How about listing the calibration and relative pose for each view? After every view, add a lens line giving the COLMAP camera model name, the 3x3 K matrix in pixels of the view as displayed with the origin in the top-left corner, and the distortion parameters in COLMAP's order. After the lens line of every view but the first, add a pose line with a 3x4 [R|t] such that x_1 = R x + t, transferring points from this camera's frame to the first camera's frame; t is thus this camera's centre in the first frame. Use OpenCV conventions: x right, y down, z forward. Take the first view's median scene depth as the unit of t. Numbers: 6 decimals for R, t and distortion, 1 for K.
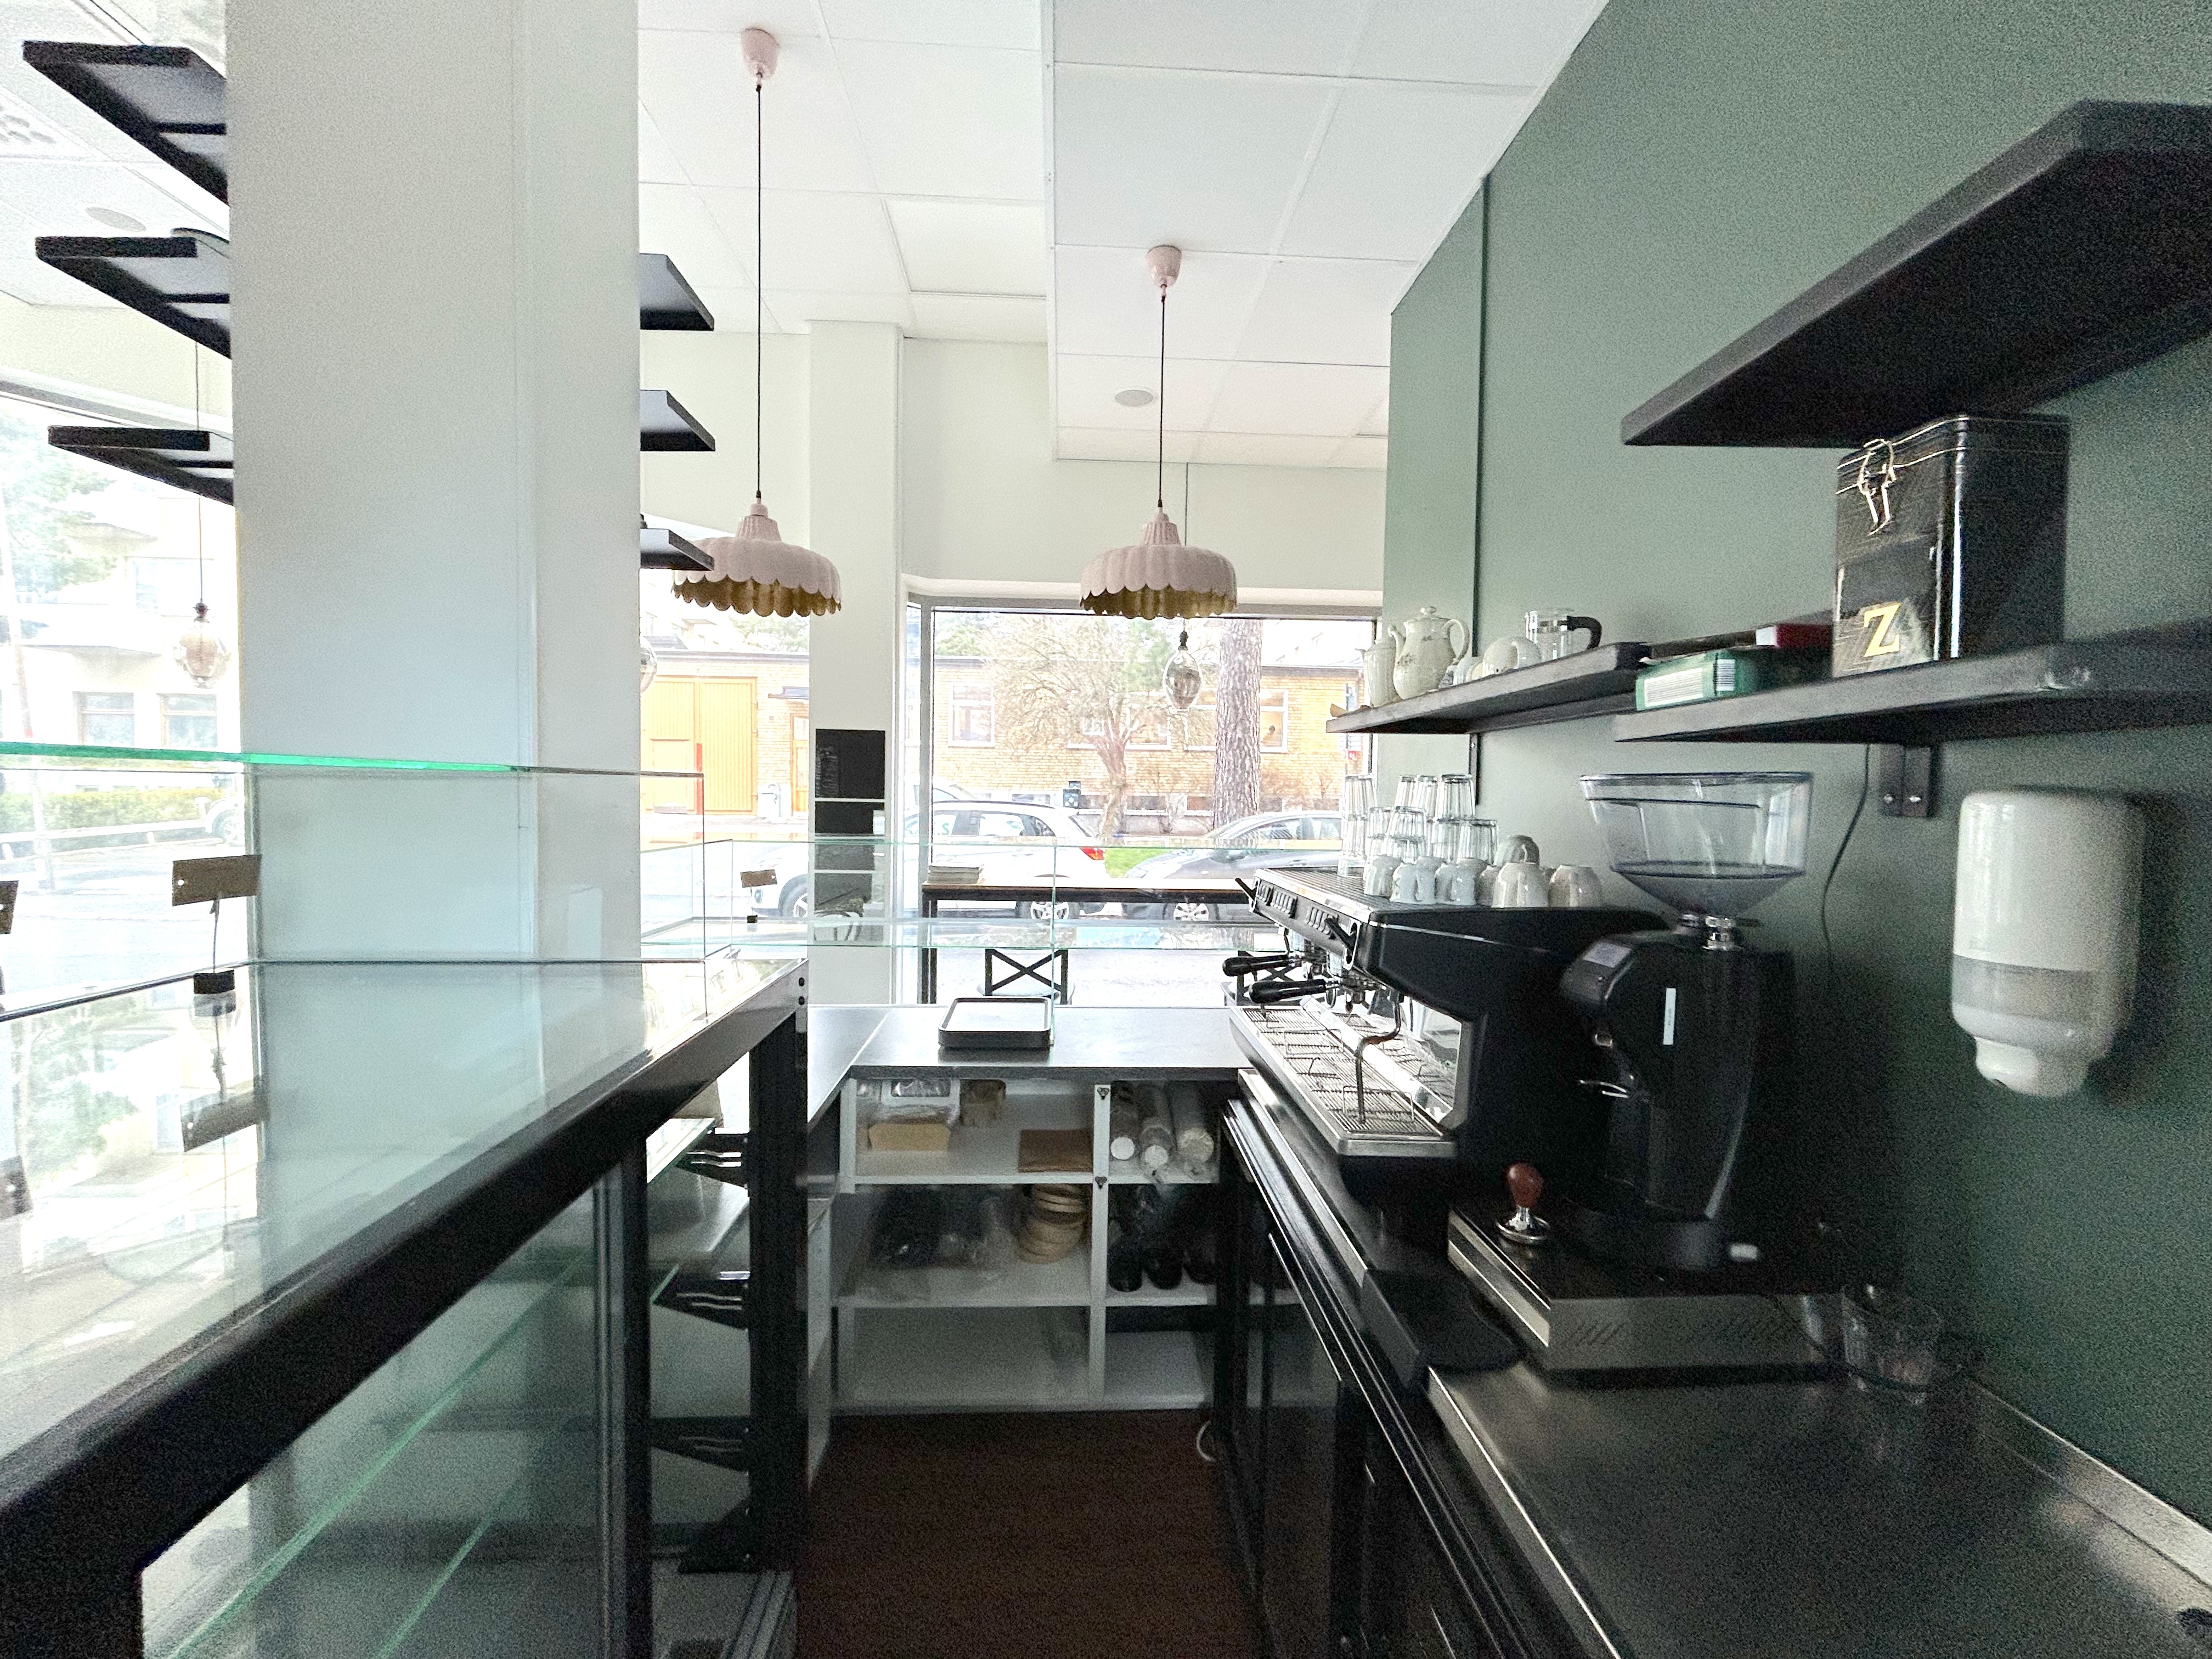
lens RADIAL K [[888.6, 0, 1103.8], [0, 888.6, 821.3], [0, 0, 1]] dist [-0.001421, -0.000321]
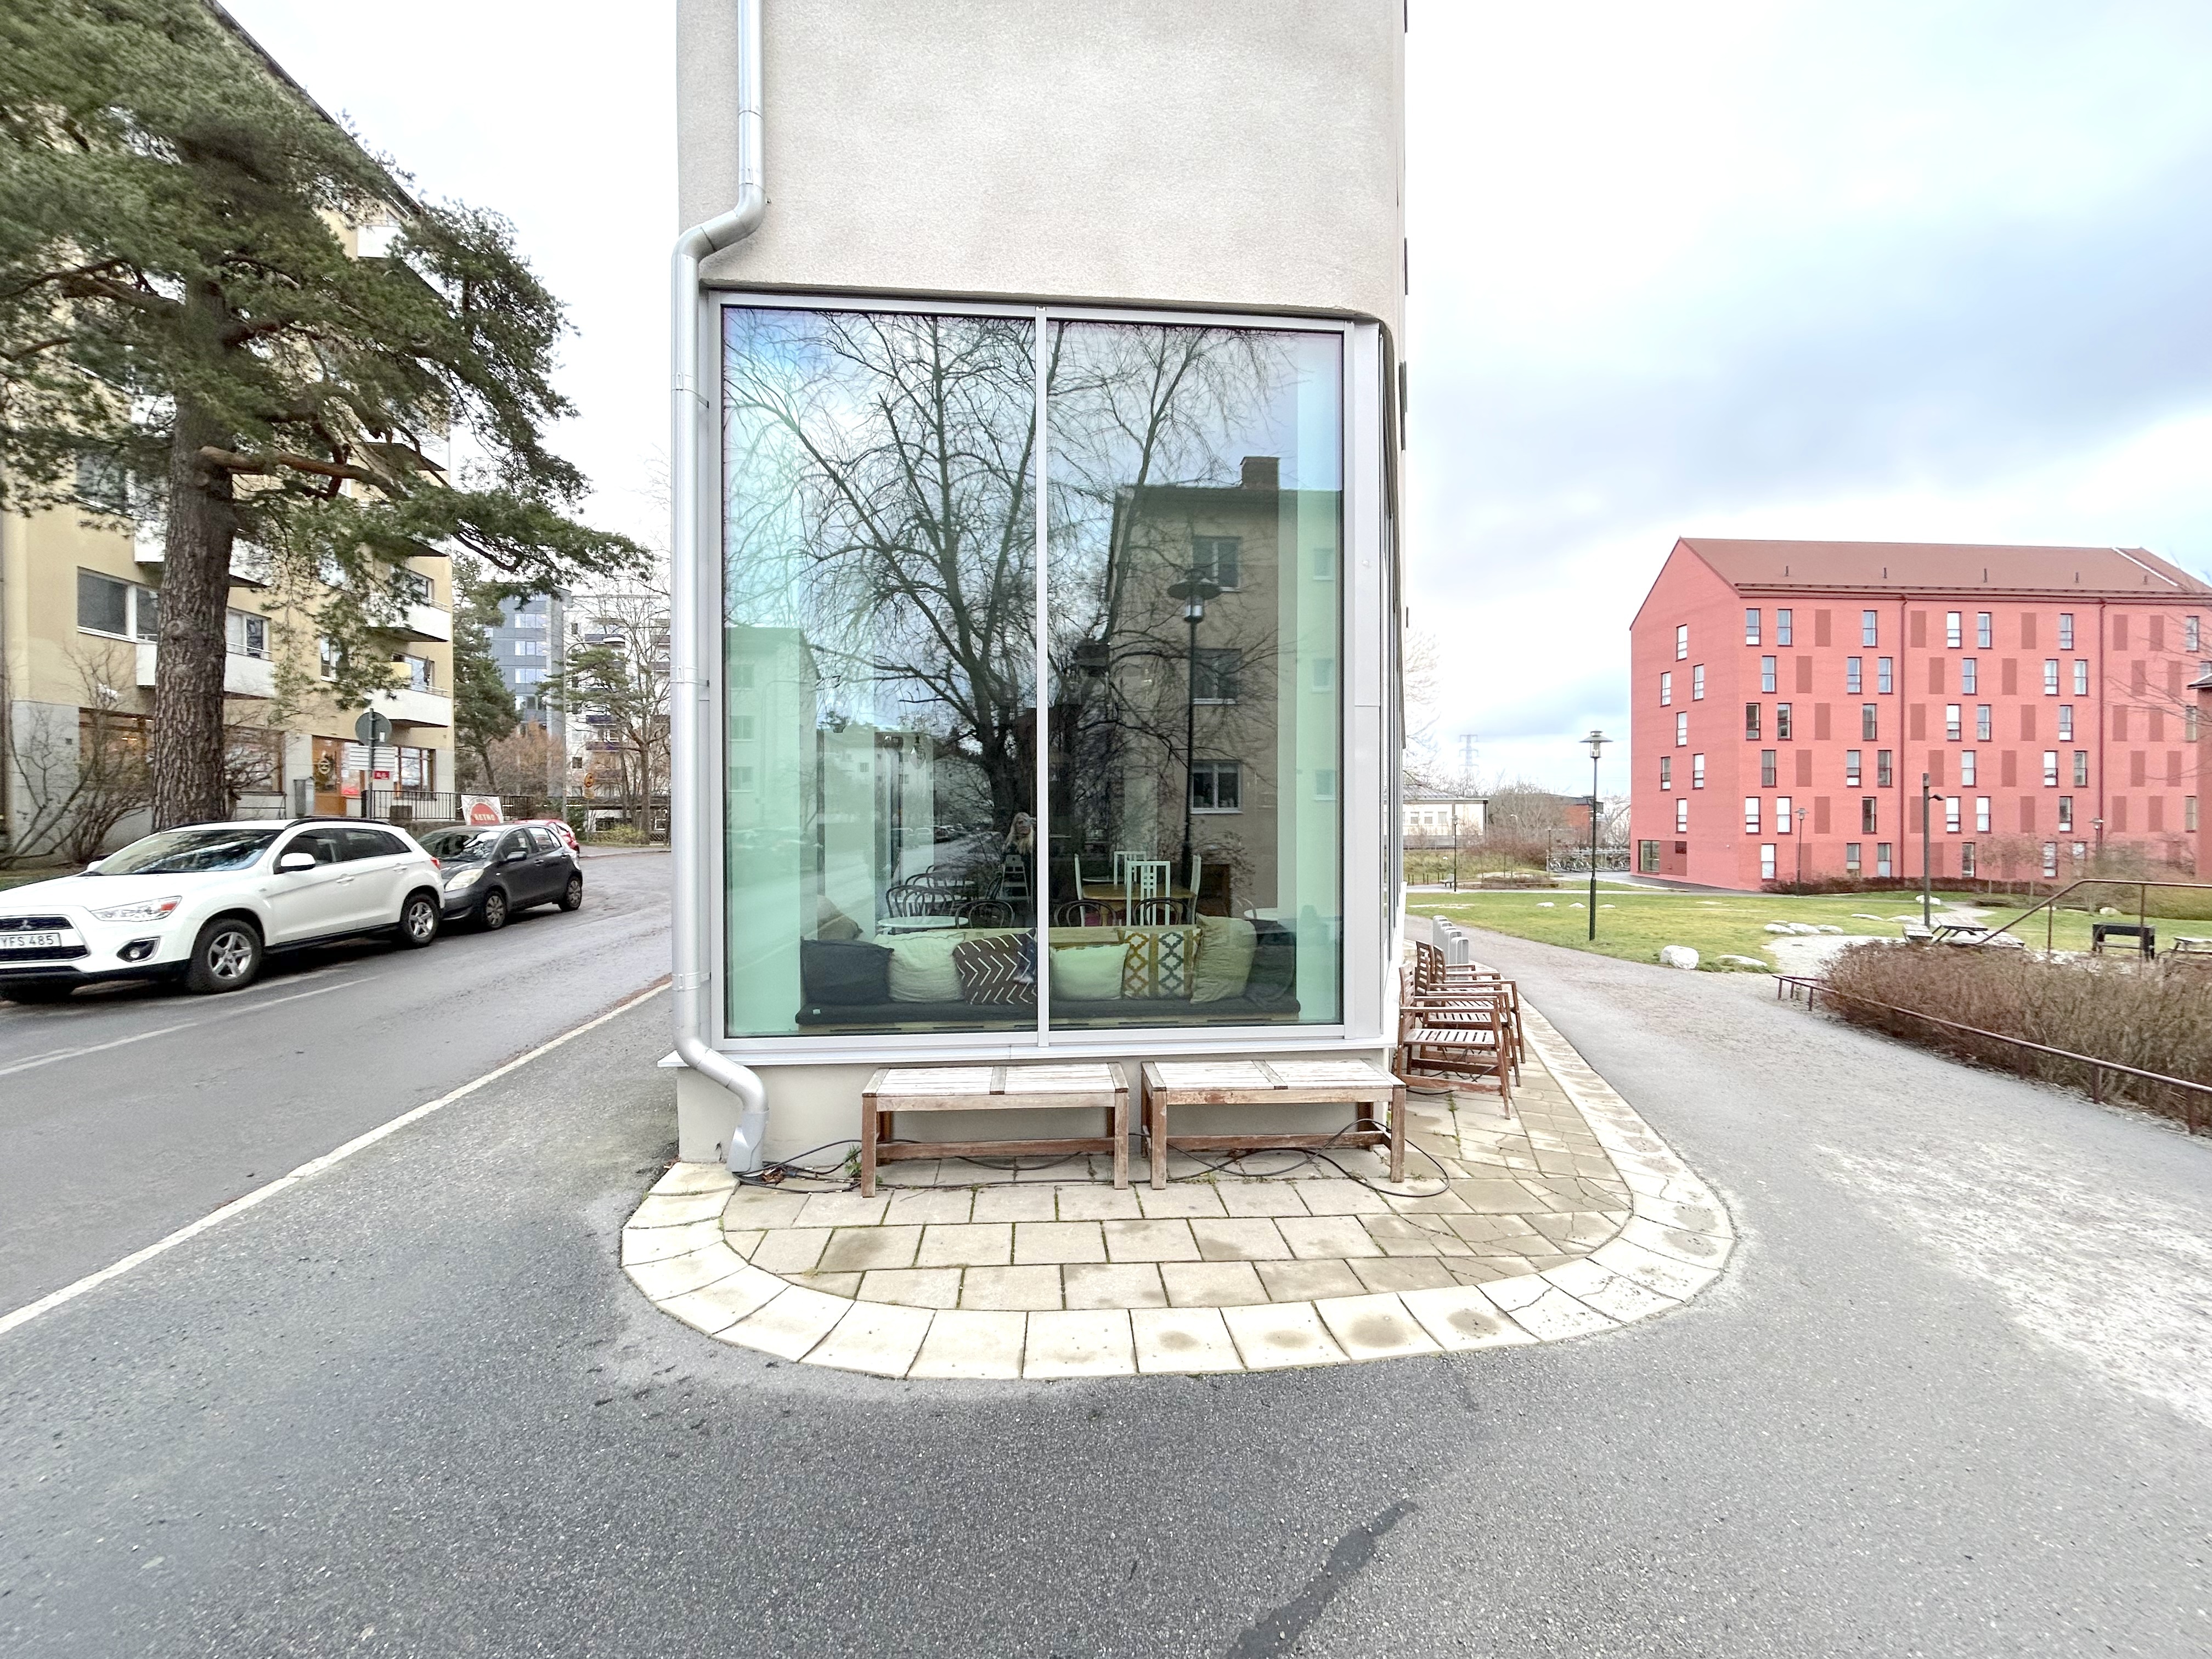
lens RADIAL K [[888.6, 0, 1105.5], [0, 888.6, 830.9], [0, 0, 1]] dist [-0.001421, -0.000321]
pose [[-0.038847, -0.030561, 0.998778, -4.297504], [0.037711, 0.998775, 0.032028, -0.036232], [-0.998533, 0.038909, -0.037647, 0.758600]]
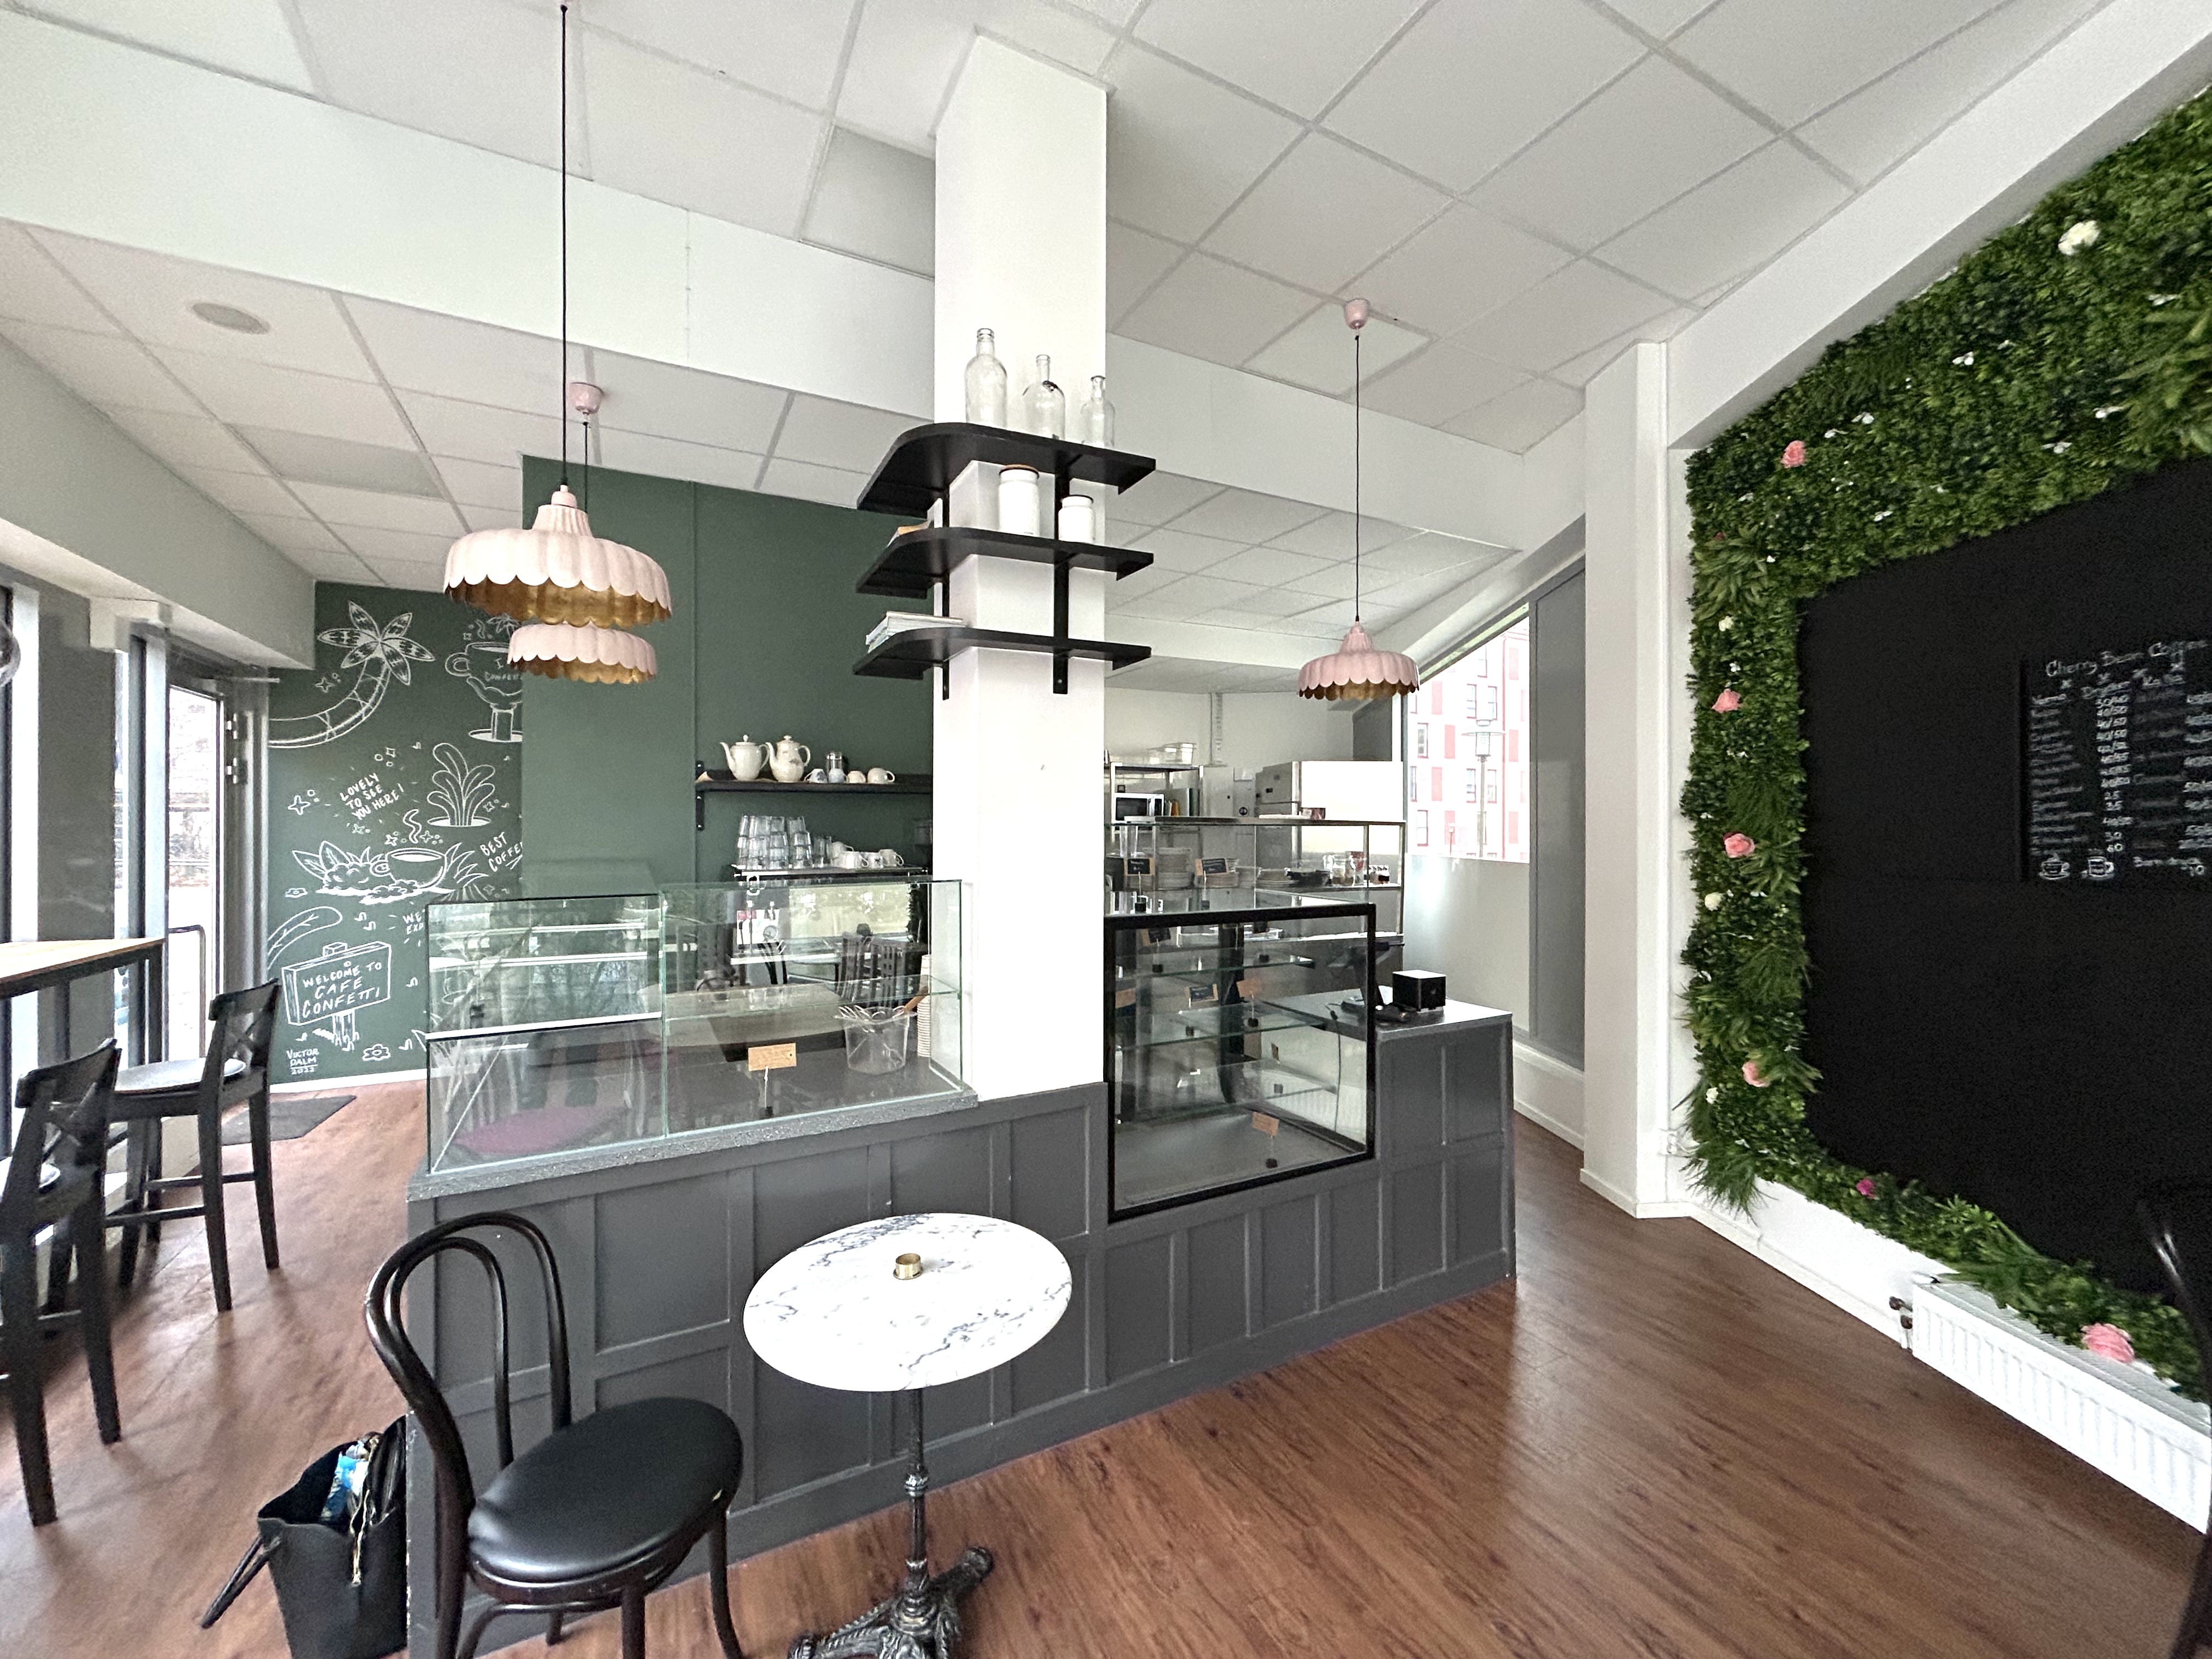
lens RADIAL K [[888.6, 0, 1101.1], [0, 888.6, 822.6], [0, 0, 1]] dist [-0.001421, -0.000321]
pose [[-0.422860, -0.014333, 0.906082, -1.171663], [0.023447, 0.999367, 0.026751, -0.047798], [-0.905892, 0.032557, -0.422256, 0.762995]]
